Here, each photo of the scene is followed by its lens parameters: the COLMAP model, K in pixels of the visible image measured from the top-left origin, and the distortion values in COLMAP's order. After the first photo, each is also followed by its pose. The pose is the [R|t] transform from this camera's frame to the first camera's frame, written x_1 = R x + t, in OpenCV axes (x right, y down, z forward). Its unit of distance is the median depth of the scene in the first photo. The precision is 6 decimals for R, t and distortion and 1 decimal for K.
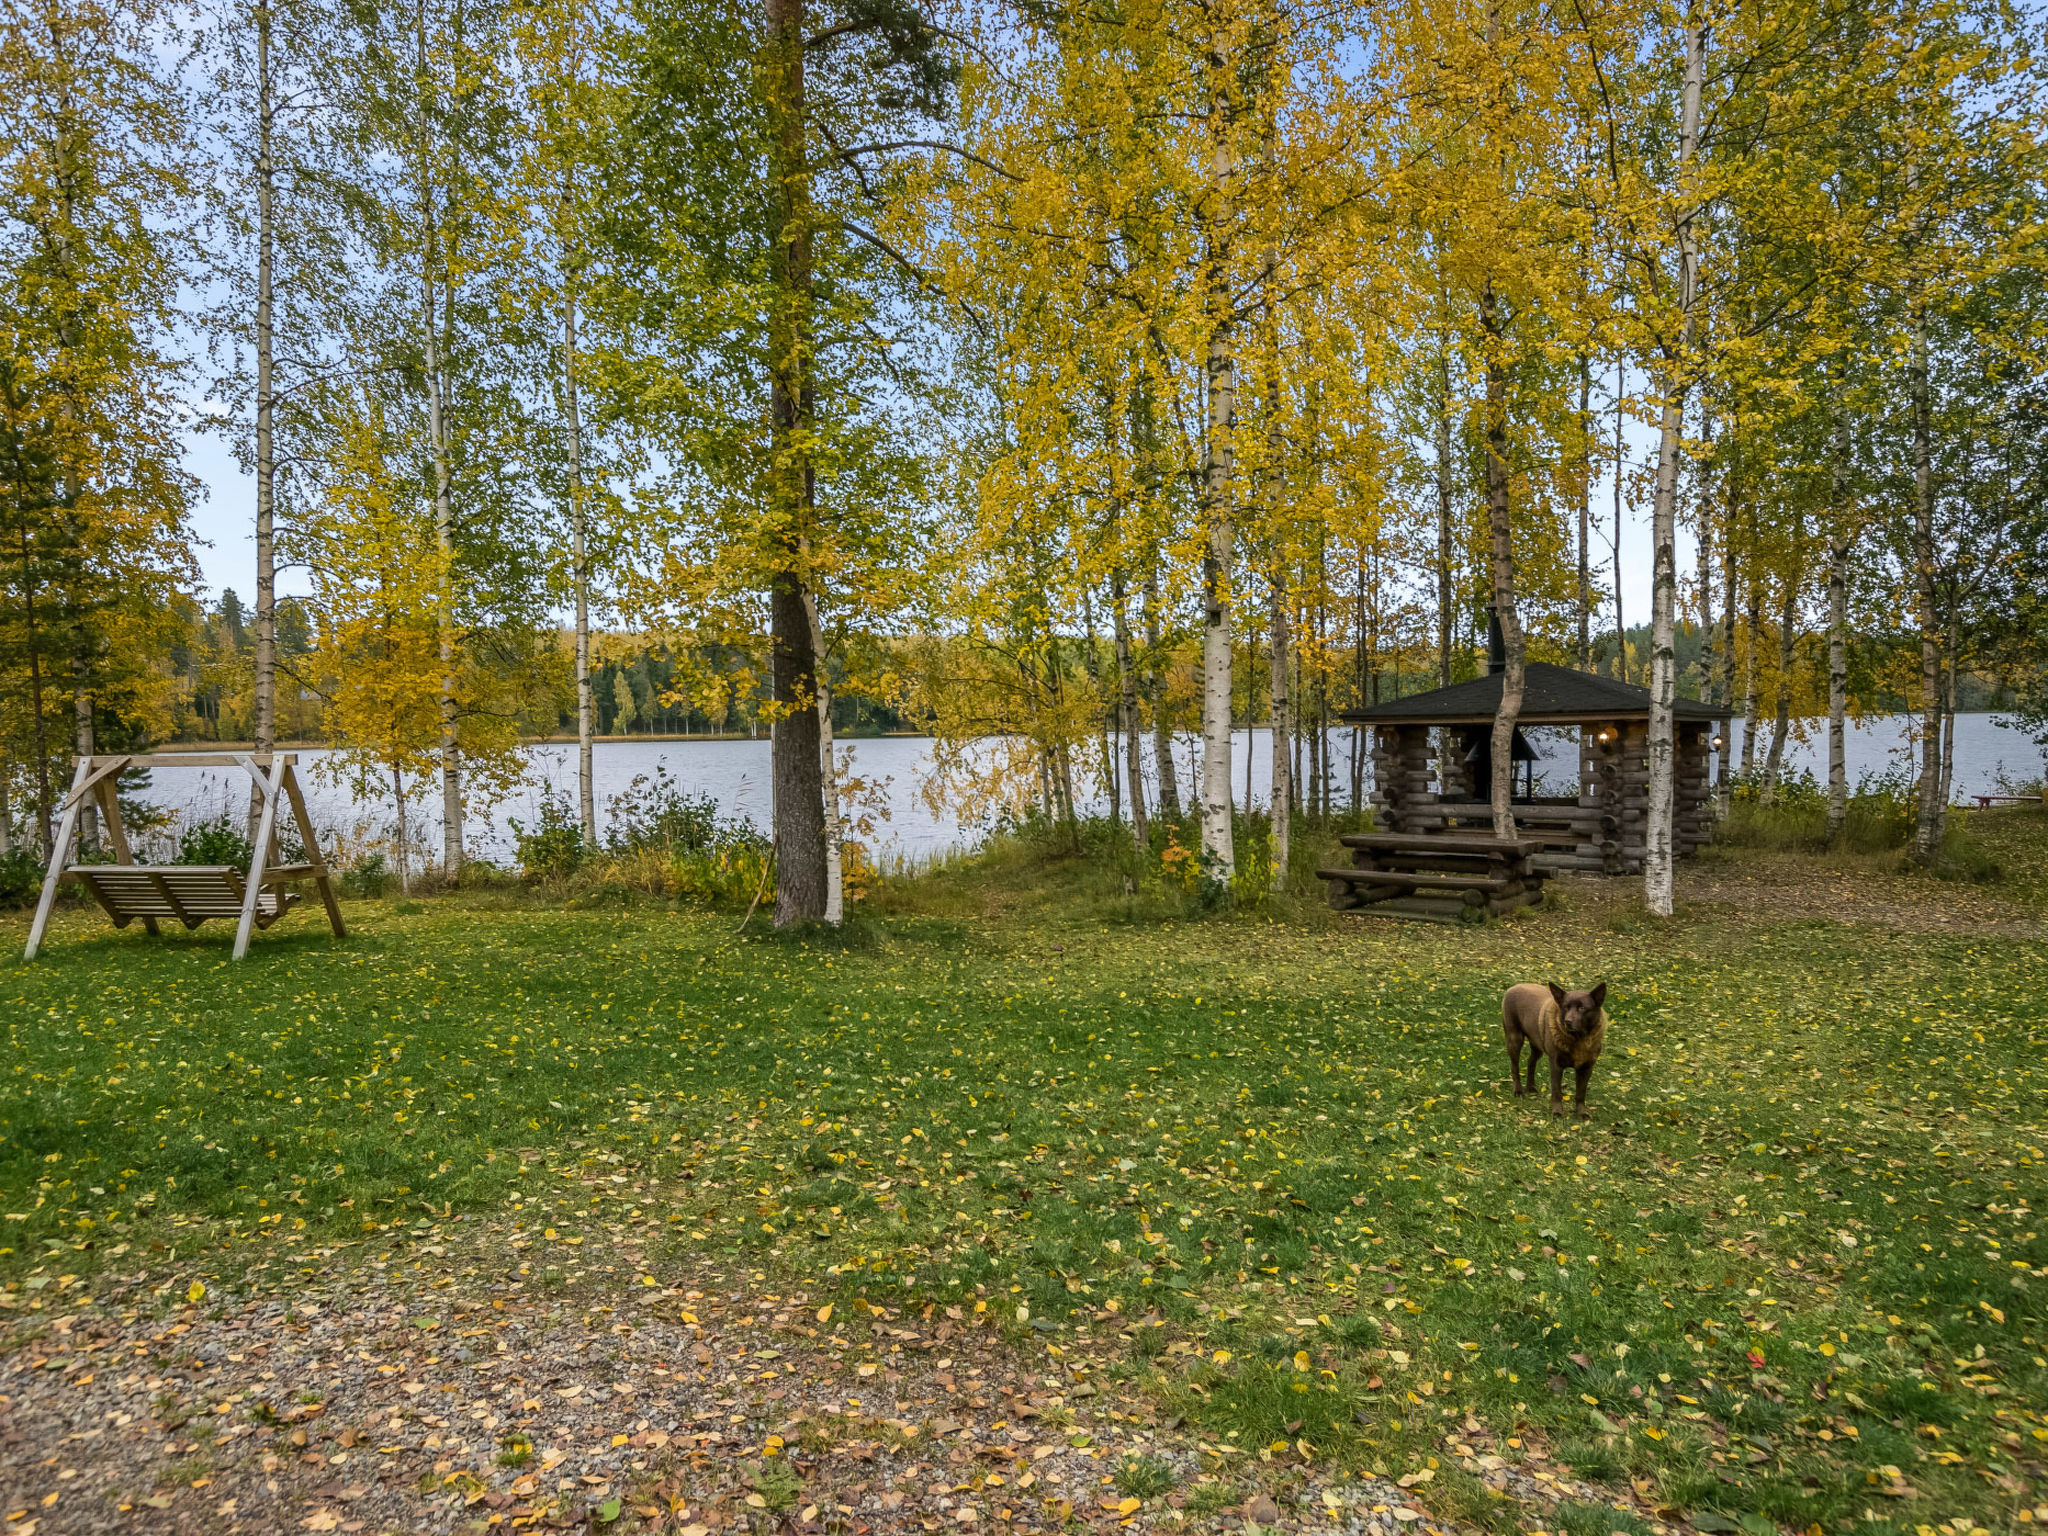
lens RADIAL K [[1123.6, 0, 1024.0], [0, 1123.6, 768.0], [0, 0, 1]] dist [-0.000676, -0.000123]
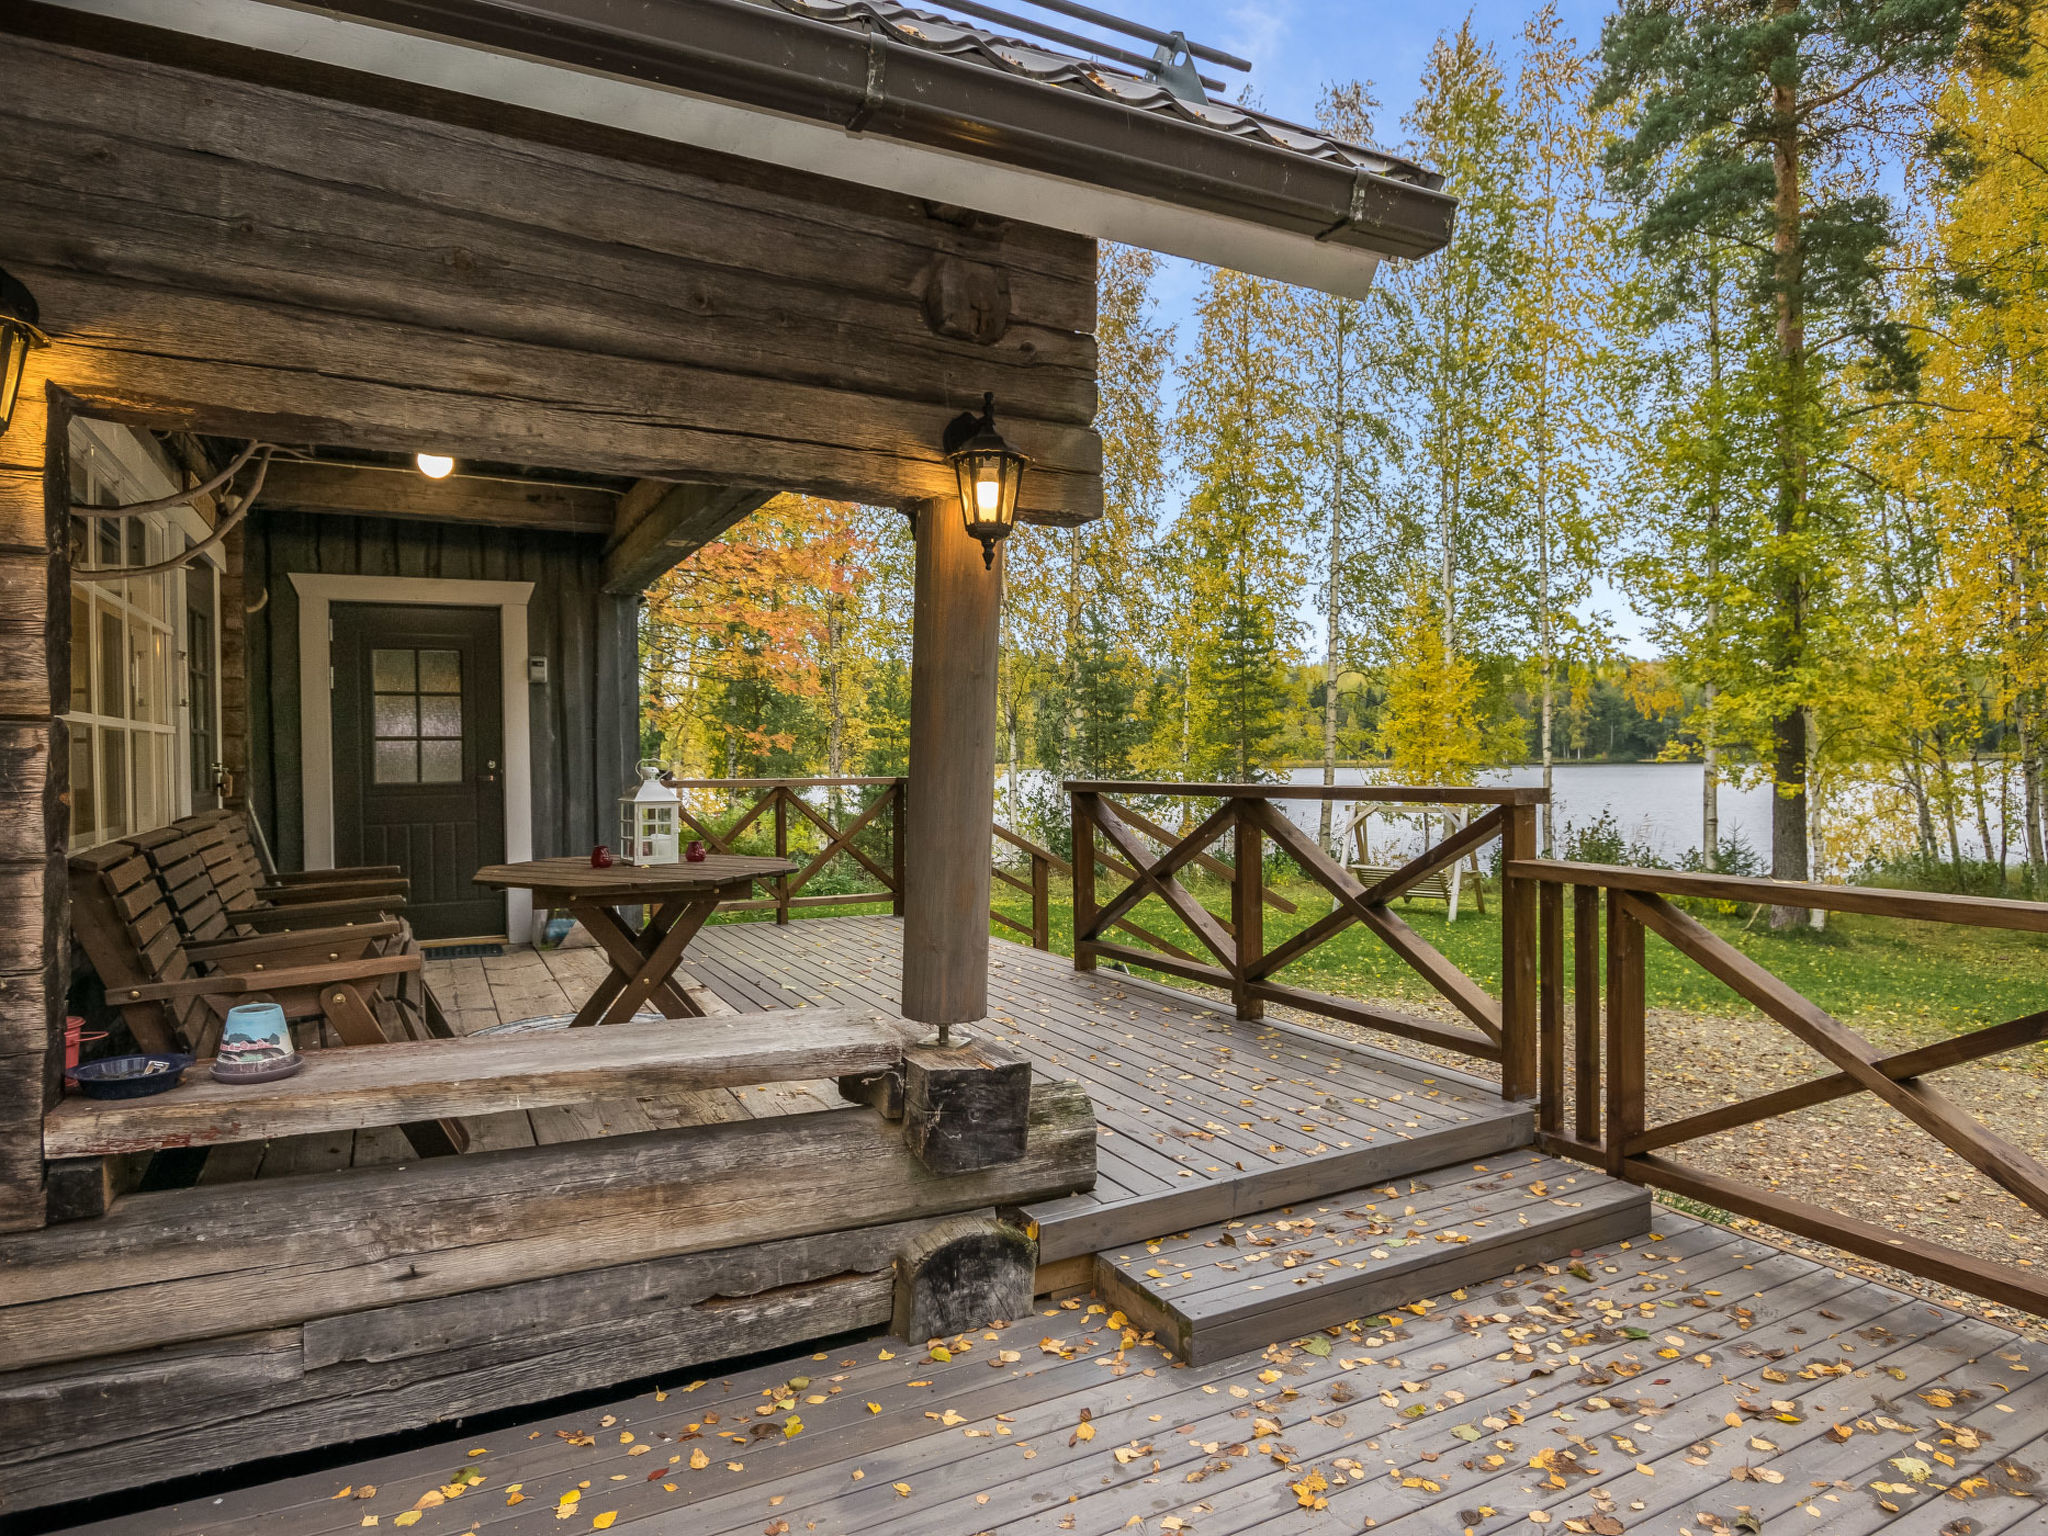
lens RADIAL K [[1217.7, 0, 1024.0], [0, 1217.7, 768.0], [0, 0, 1]] dist [-0.003895, -0.000575]
pose [[0.872147, 0.015364, -0.489003, -0.218698], [-0.018071, 0.999836, -0.000817, -0.040362], [0.488910, 0.009549, 0.872282, -0.675802]]
